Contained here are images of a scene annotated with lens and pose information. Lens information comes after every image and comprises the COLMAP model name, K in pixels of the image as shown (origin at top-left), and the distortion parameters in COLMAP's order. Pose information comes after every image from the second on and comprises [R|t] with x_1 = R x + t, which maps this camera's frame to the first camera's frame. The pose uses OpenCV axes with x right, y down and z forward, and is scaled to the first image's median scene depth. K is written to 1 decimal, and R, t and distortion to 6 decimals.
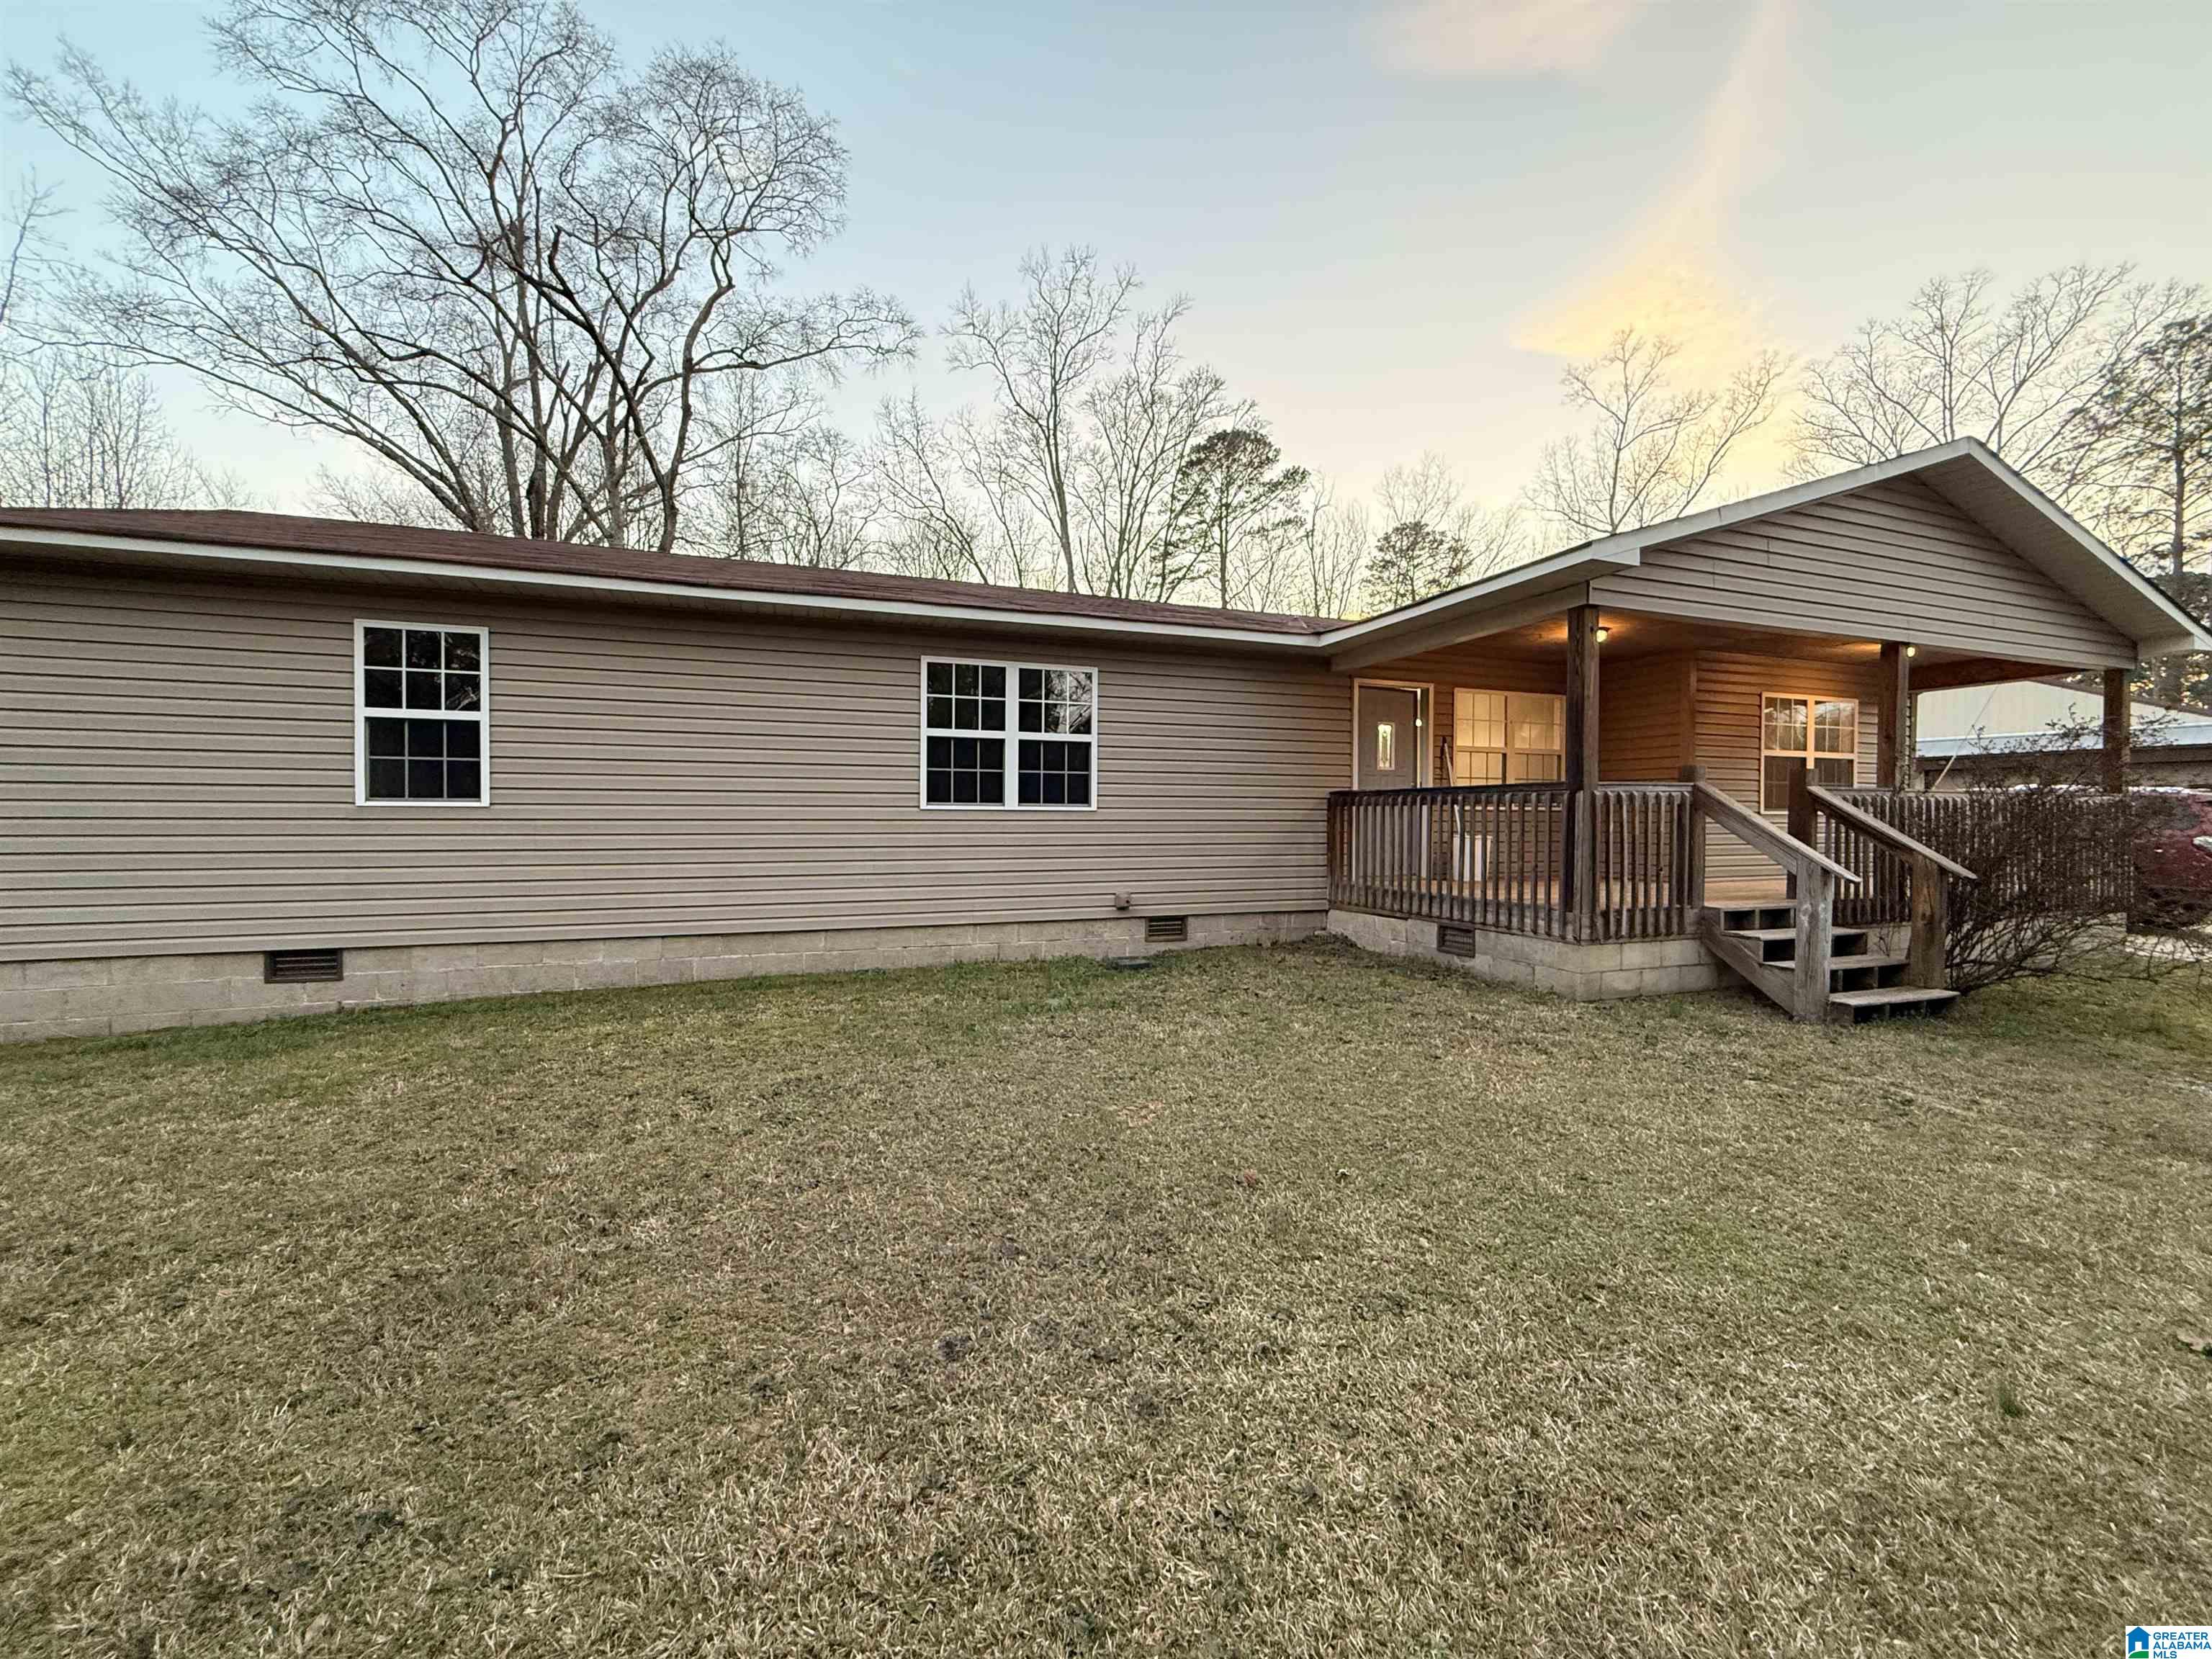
lens RADIAL K [[883.9, 0, 1101.1], [0, 883.9, 830.3], [0, 0, 1]] dist [0.000233, 0.000352]
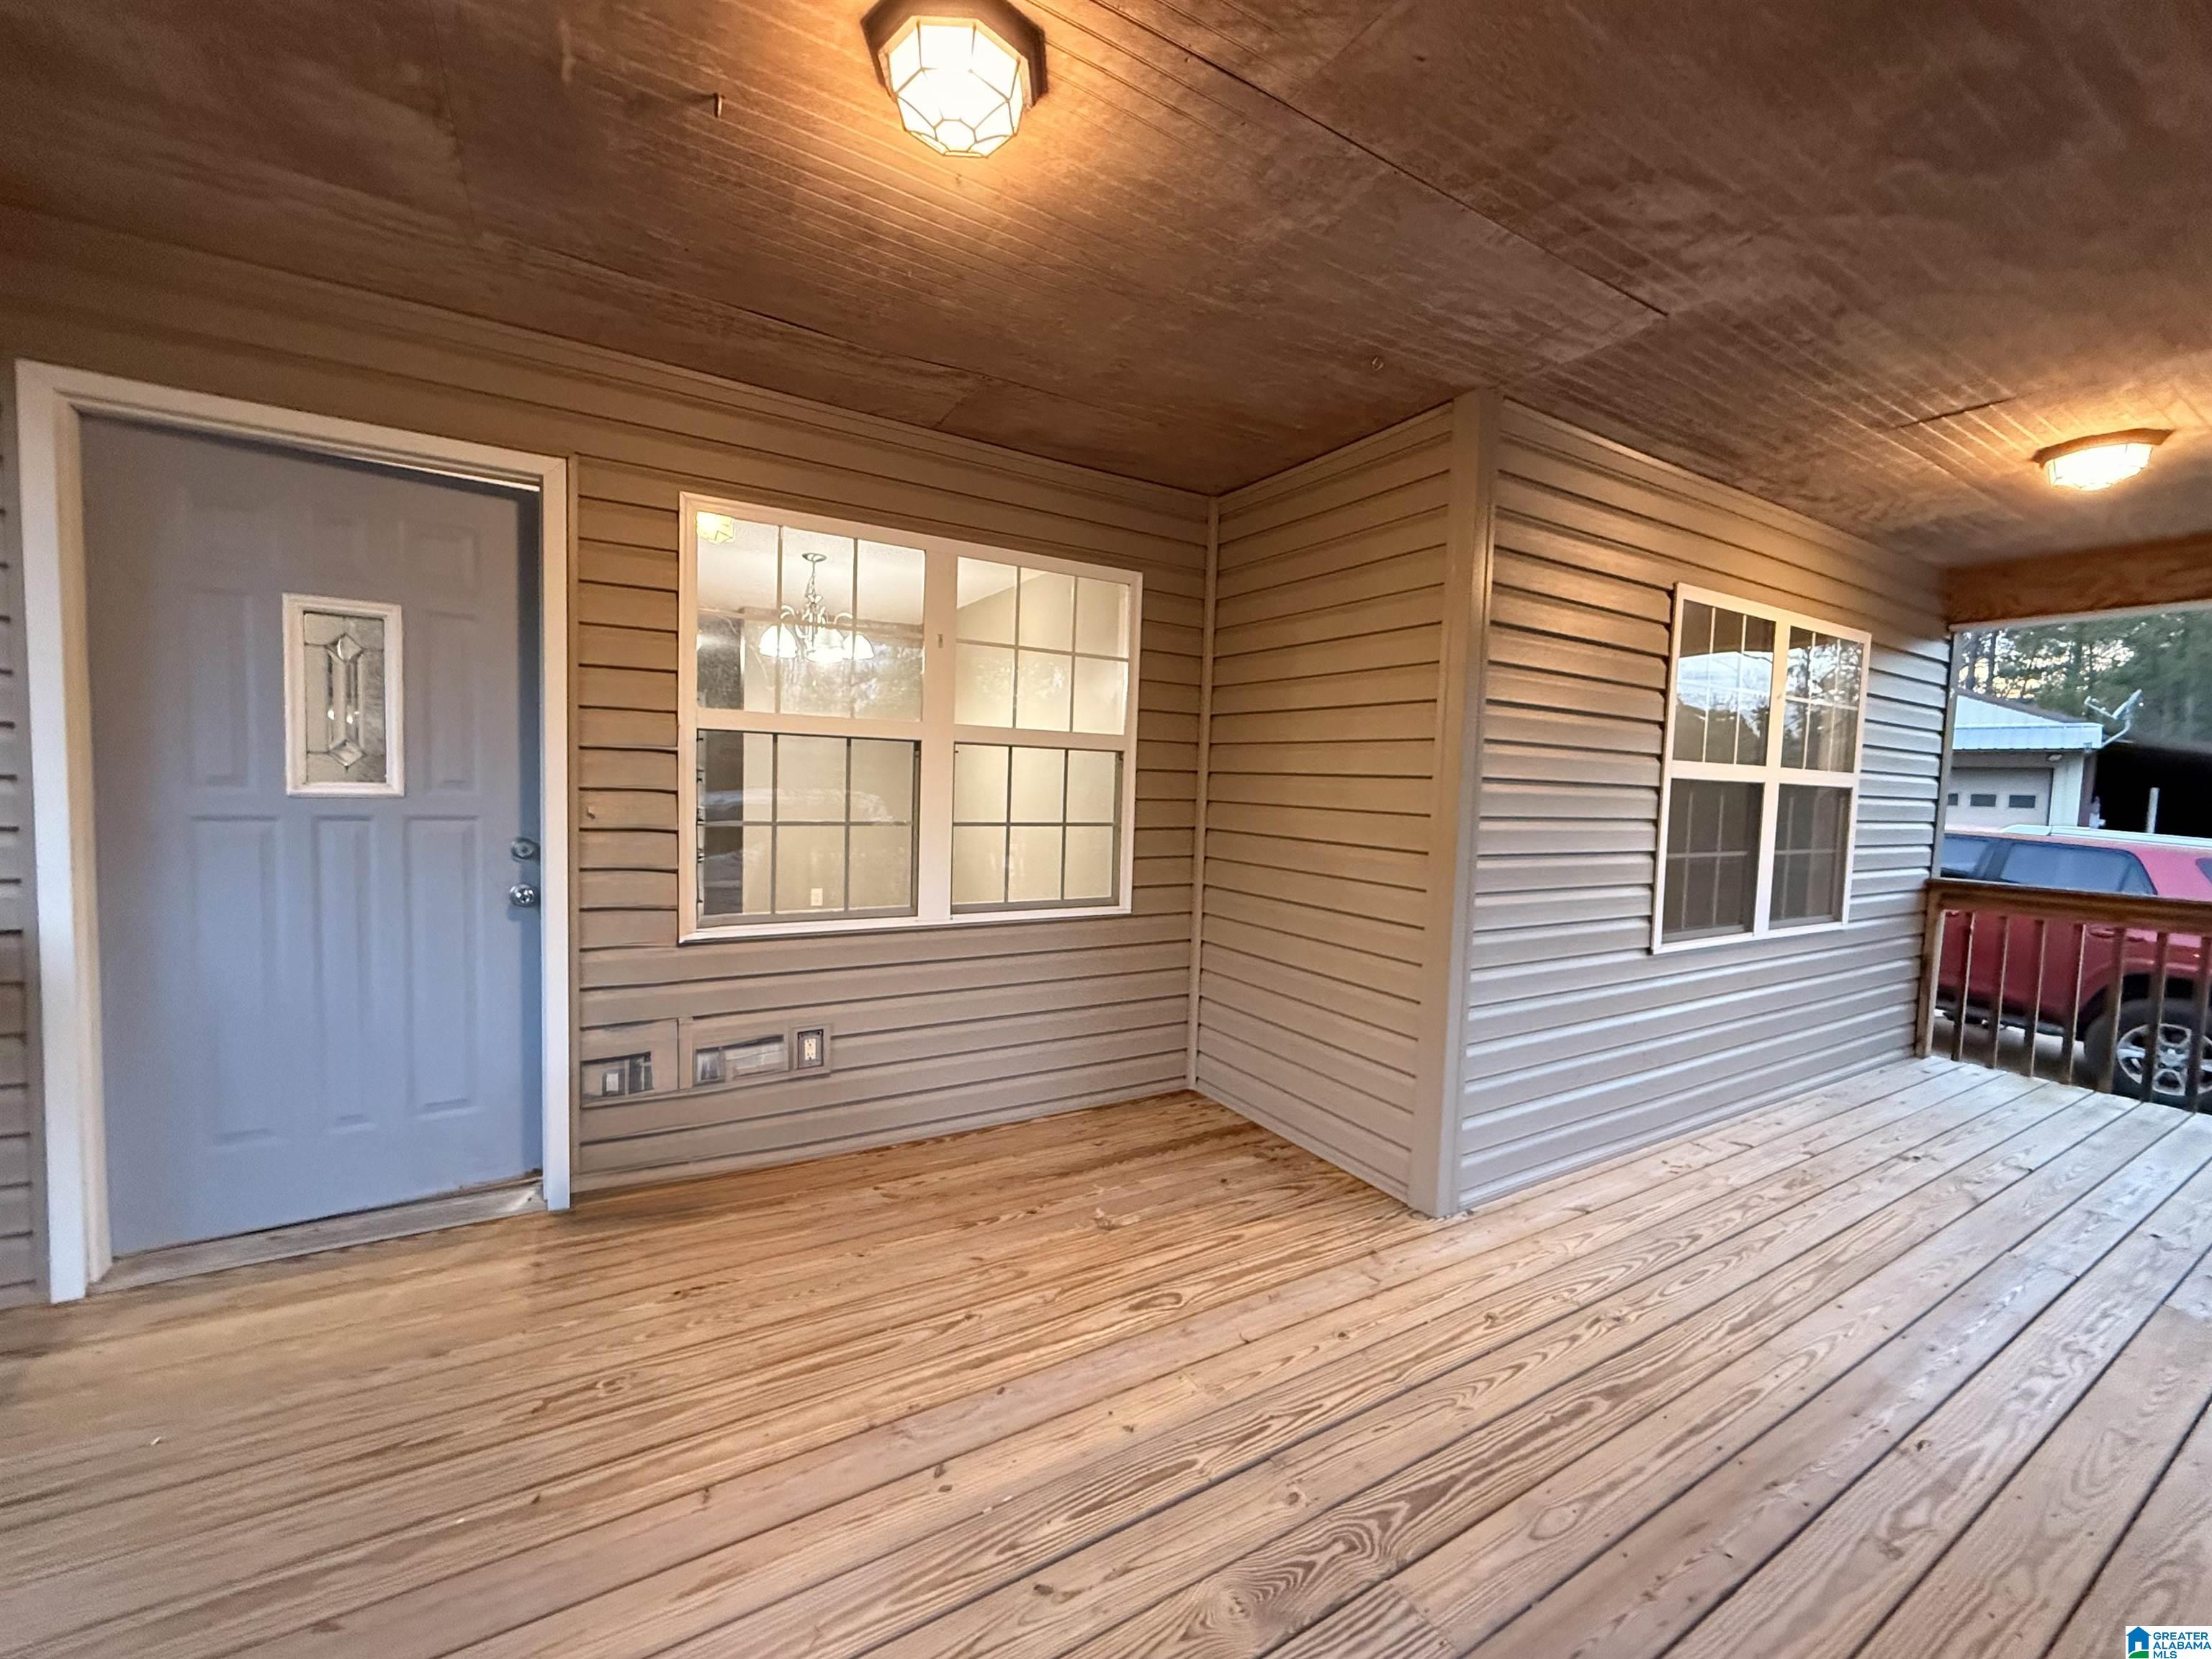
lens RADIAL K [[883.9, 0, 1101.1], [0, 883.9, 830.3], [0, 0, 1]] dist [0.000233, 0.000352]
pose [[0.983751, 0.017685, 0.178664, 0.640159], [-0.026464, 0.998550, 0.046874, -0.099275], [-0.177576, -0.050840, 0.982793, 0.946379]]
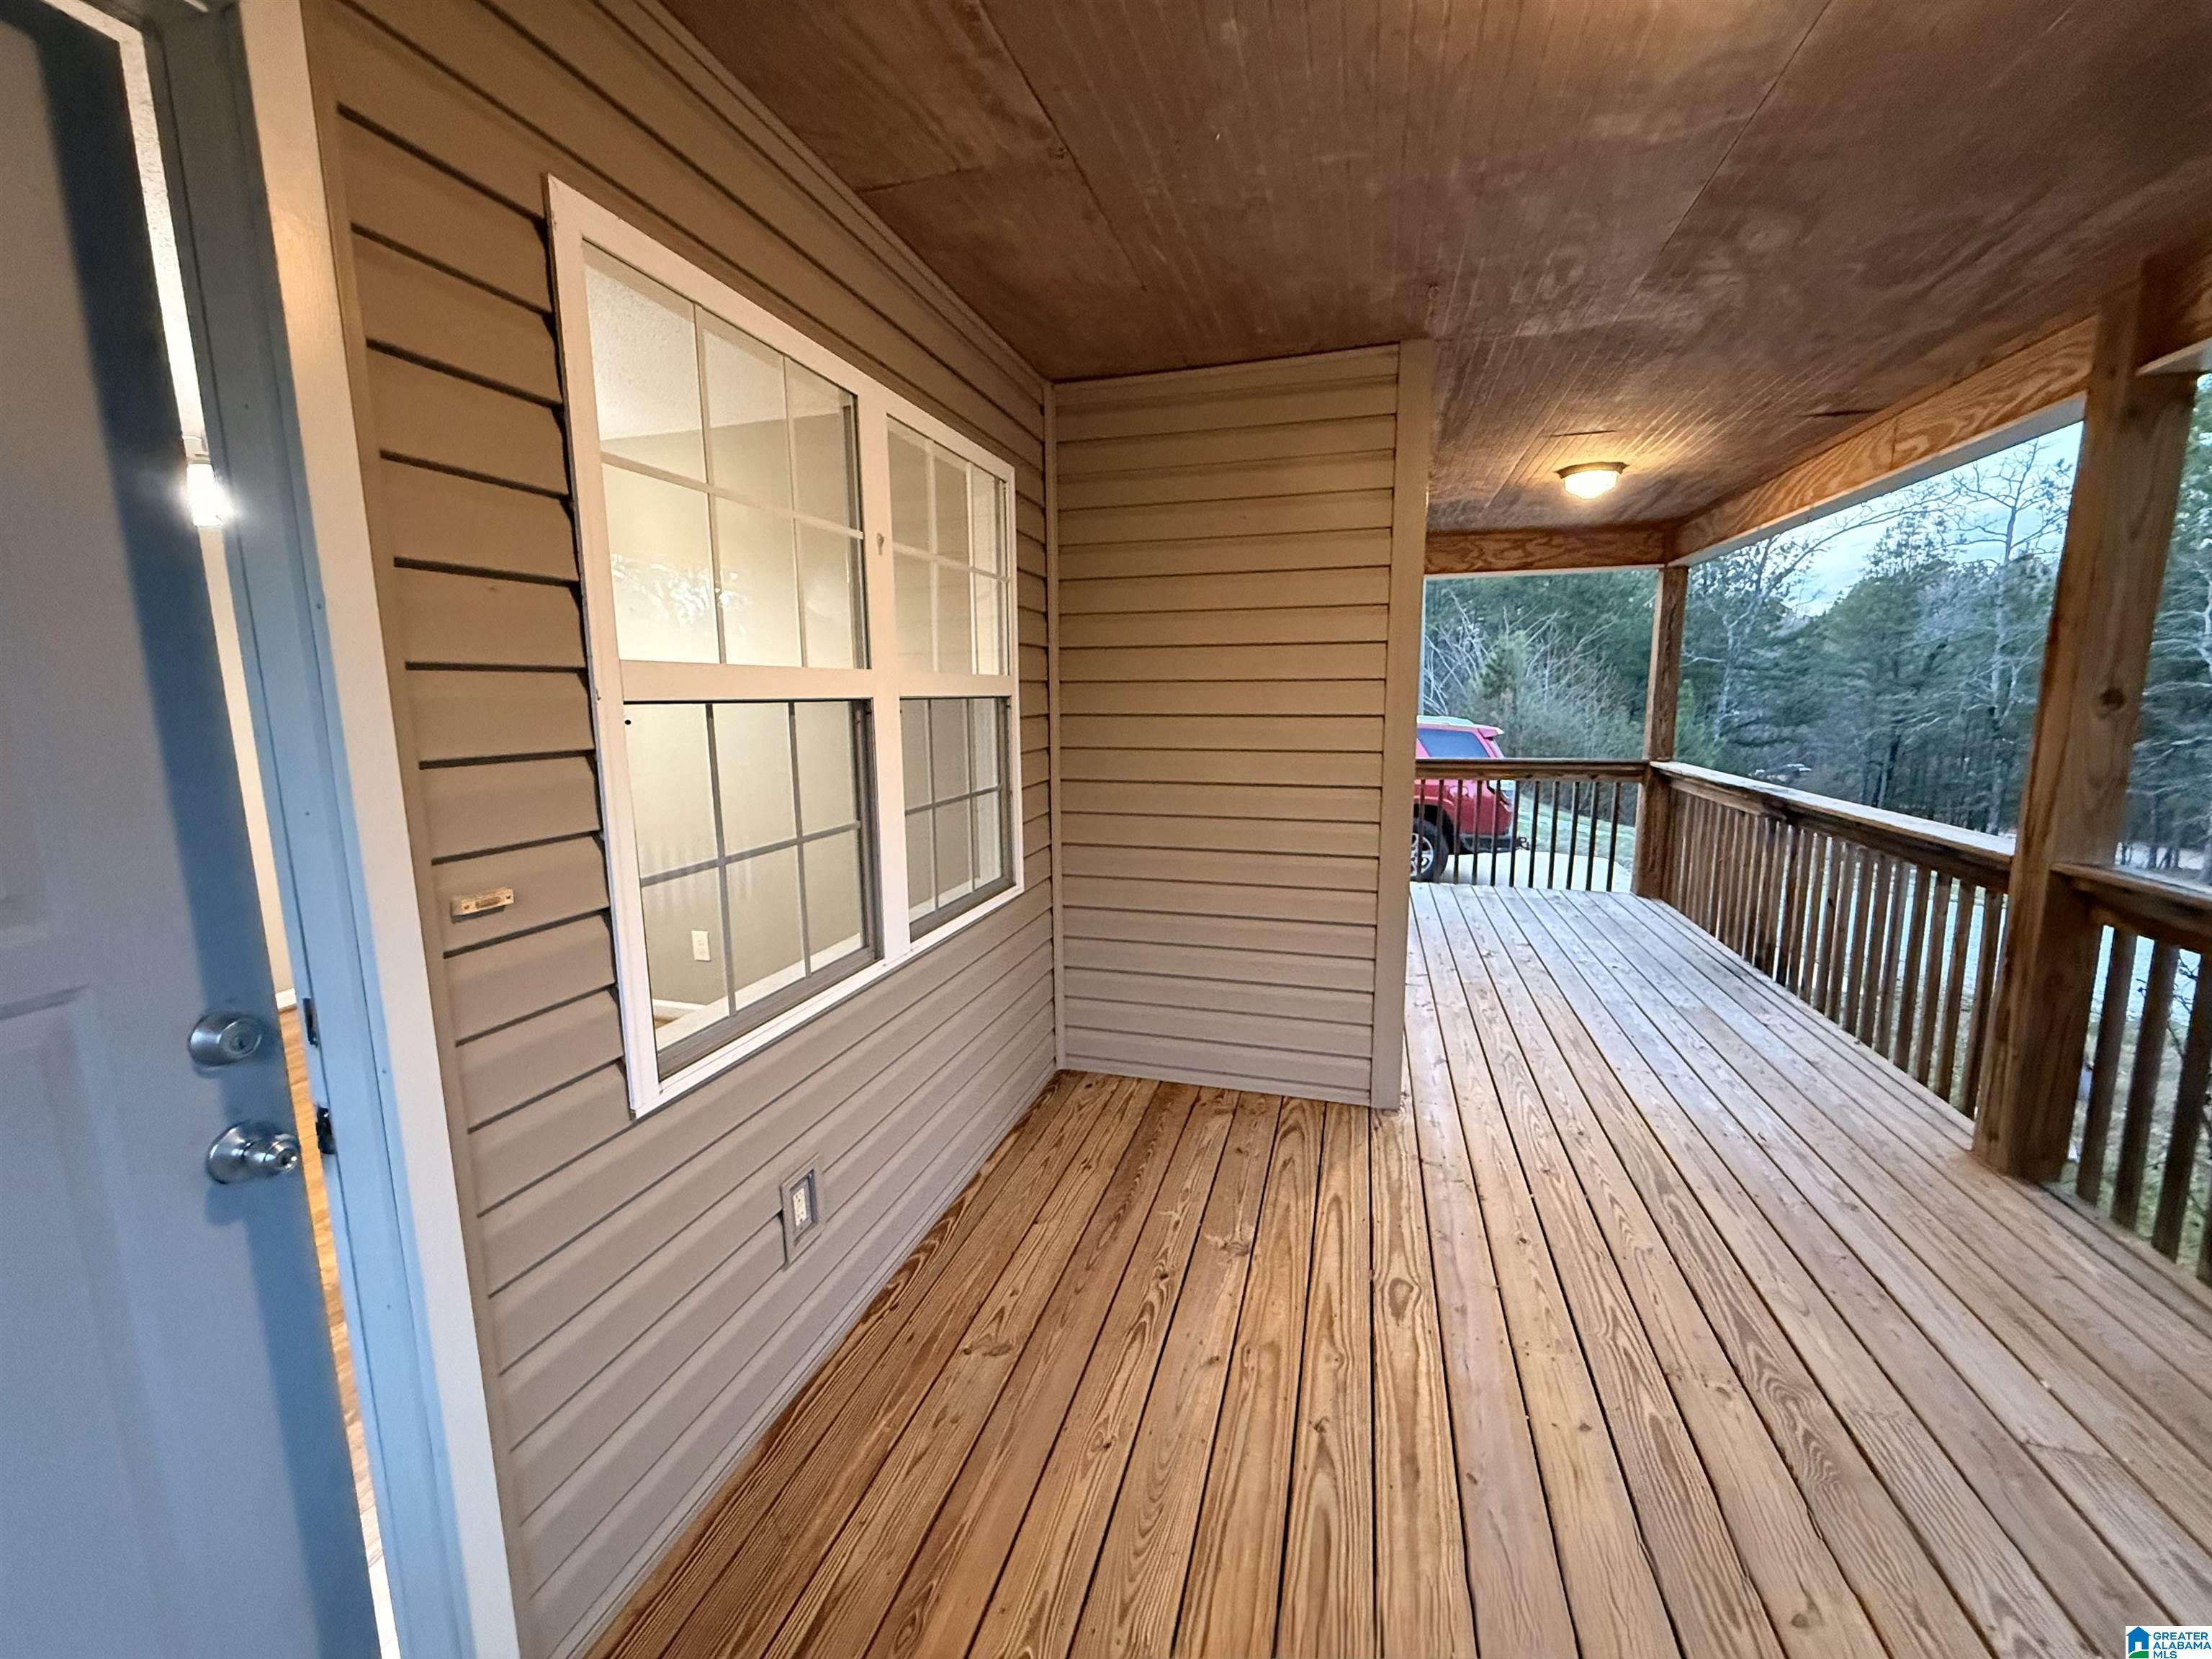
lens RADIAL K [[883.9, 0, 1101.1], [0, 883.9, 830.3], [0, 0, 1]] dist [0.000233, 0.000352]
pose [[0.601705, -0.132243, 0.787695, 0.454482], [0.020858, 0.988464, 0.150016, -0.118707], [-0.798446, -0.073835, 0.597522, 1.146586]]
